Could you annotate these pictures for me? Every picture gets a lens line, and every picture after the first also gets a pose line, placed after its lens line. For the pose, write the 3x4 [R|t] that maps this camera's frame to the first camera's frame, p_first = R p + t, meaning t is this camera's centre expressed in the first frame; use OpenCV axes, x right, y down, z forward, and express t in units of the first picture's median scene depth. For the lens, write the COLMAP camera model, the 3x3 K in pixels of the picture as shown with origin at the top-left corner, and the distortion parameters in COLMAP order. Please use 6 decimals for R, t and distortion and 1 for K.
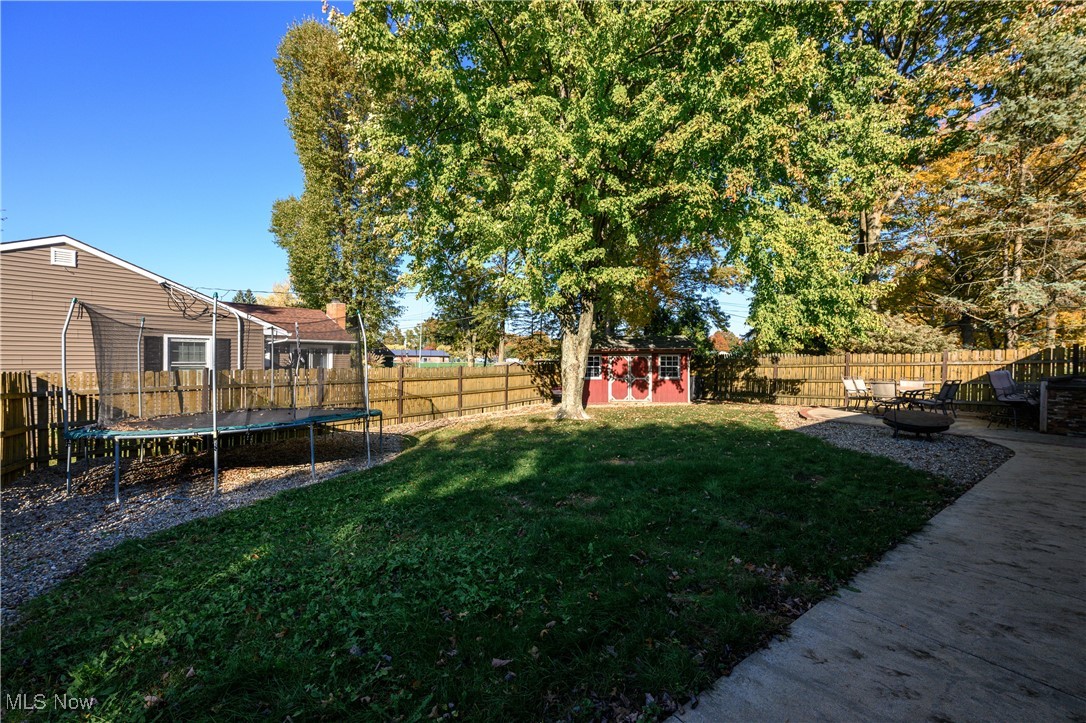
lens RADIAL K [[426.1, 0, 543.0], [0, 426.1, 361.5], [0, 0, 1]] dist [0.000590, 0.000026]
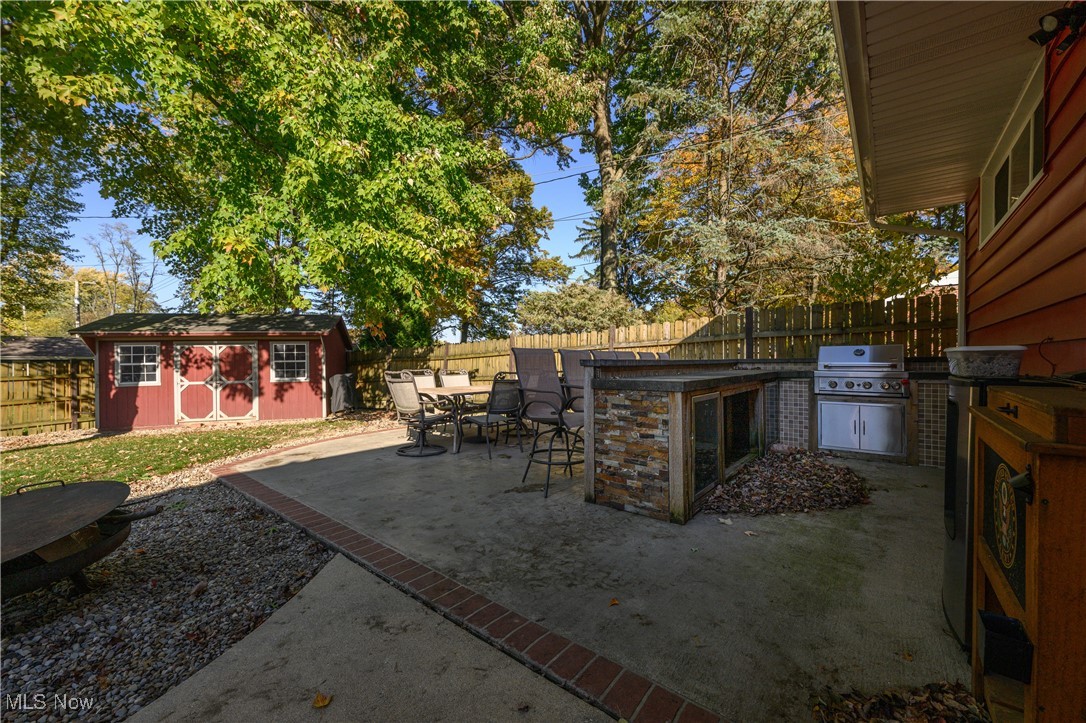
lens RADIAL K [[426.1, 0, 543.0], [0, 426.1, 361.5], [0, 0, 1]] dist [0.000590, 0.000026]
pose [[0.967191, -0.016276, 0.253529, 0.498035], [0.016997, 0.999855, -0.000655, 0.019000], [-0.253481, 0.004942, 0.967328, 0.303626]]
